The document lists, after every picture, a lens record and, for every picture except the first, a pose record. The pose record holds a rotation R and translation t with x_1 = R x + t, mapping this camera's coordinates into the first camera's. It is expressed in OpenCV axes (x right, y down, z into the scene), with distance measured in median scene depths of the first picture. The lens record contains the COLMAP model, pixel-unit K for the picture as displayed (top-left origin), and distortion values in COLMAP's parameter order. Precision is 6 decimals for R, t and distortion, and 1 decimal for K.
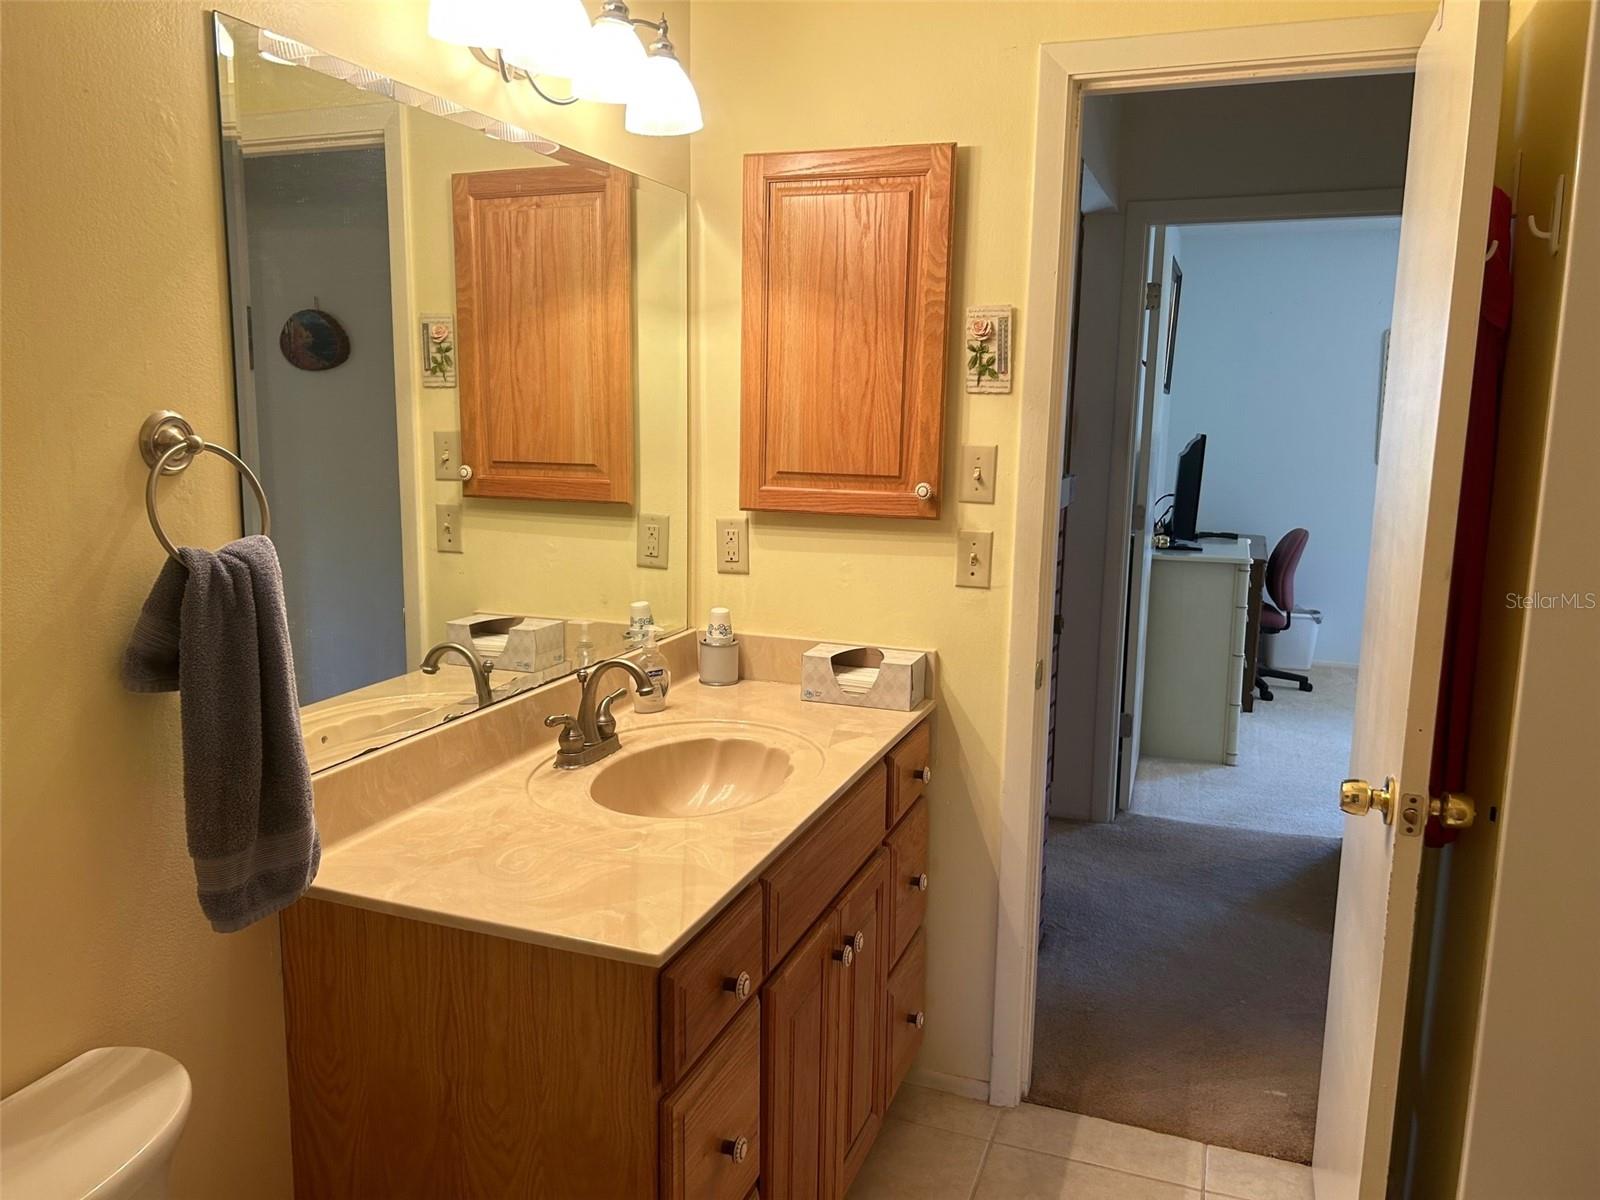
lens RADIAL K [[1206.2, 0, 798.3], [0, 1206.2, 596.4], [0, 0, 1]] dist [0.065242, -0.070700]
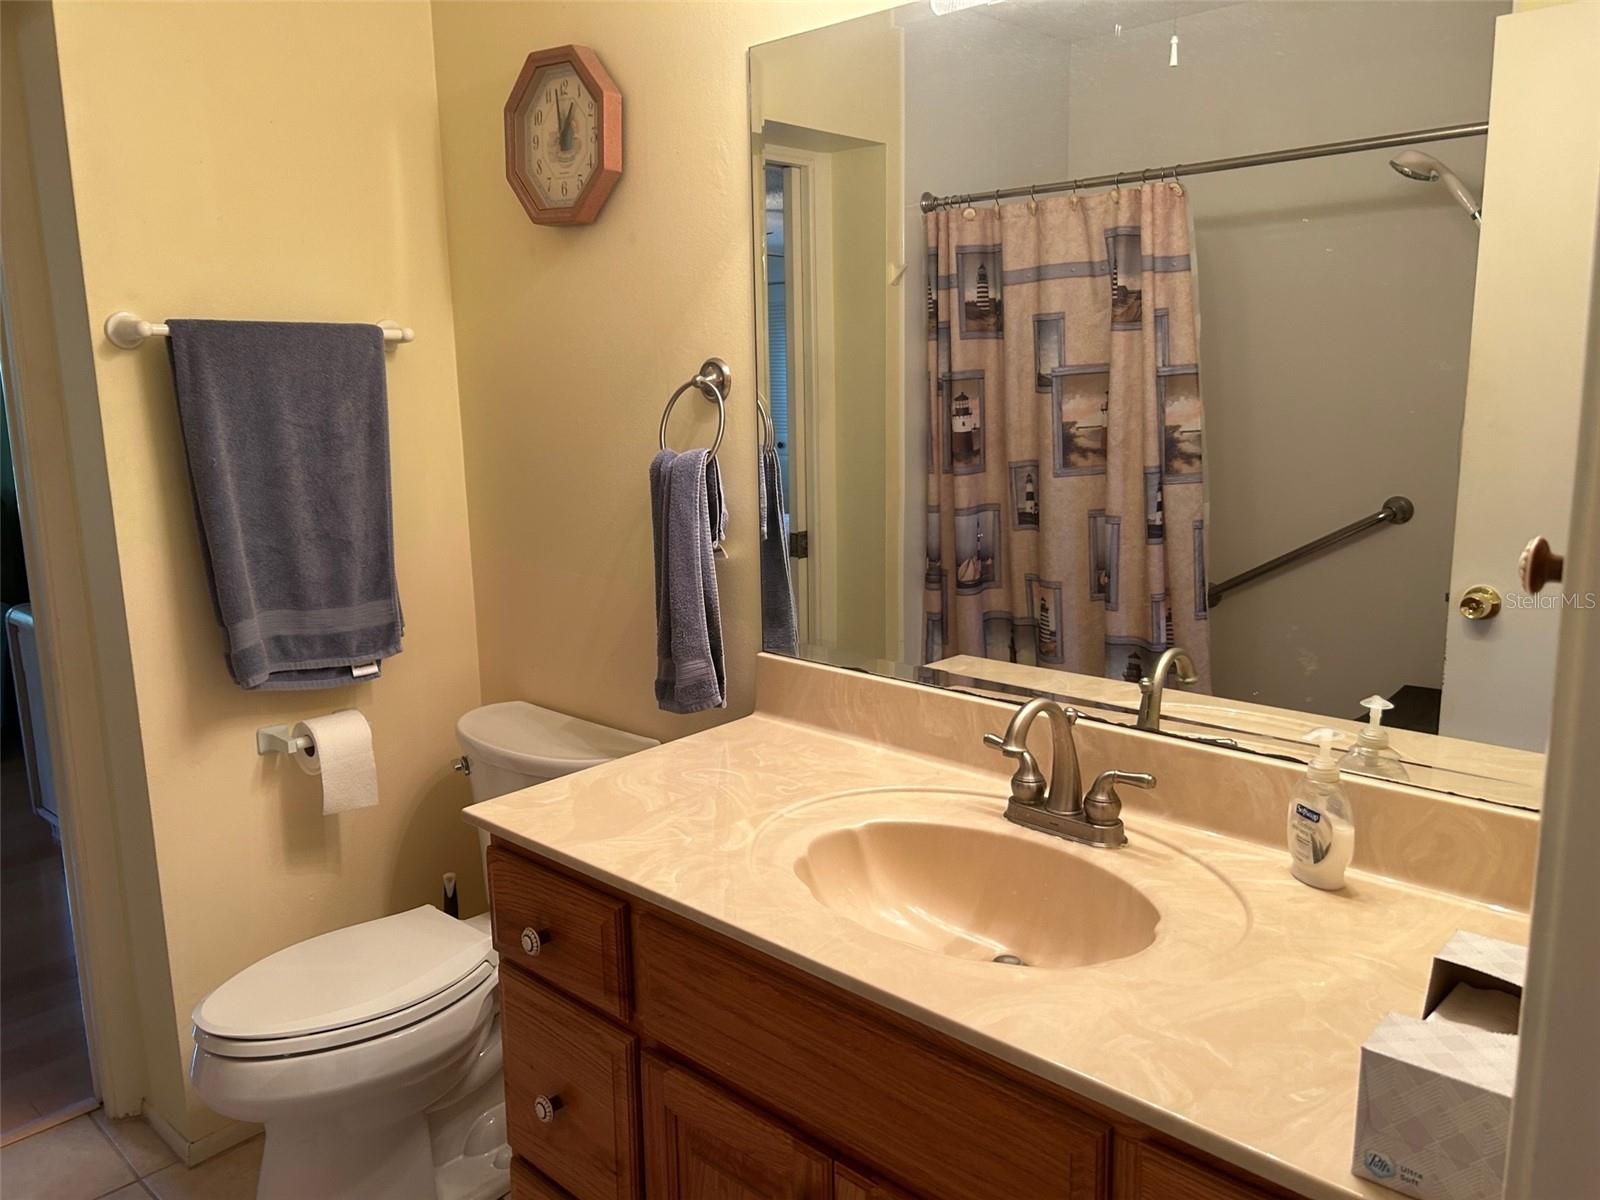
lens RADIAL K [[1206.2, 0, 799.8], [0, 1206.2, 598.5], [0, 0, 1]] dist [0.065242, -0.070700]
pose [[-0.387341, 0.168329, -0.906439, 0.612478], [-0.132820, 0.962746, 0.235542, -0.175218], [0.912319, 0.211628, -0.350553, 1.277231]]
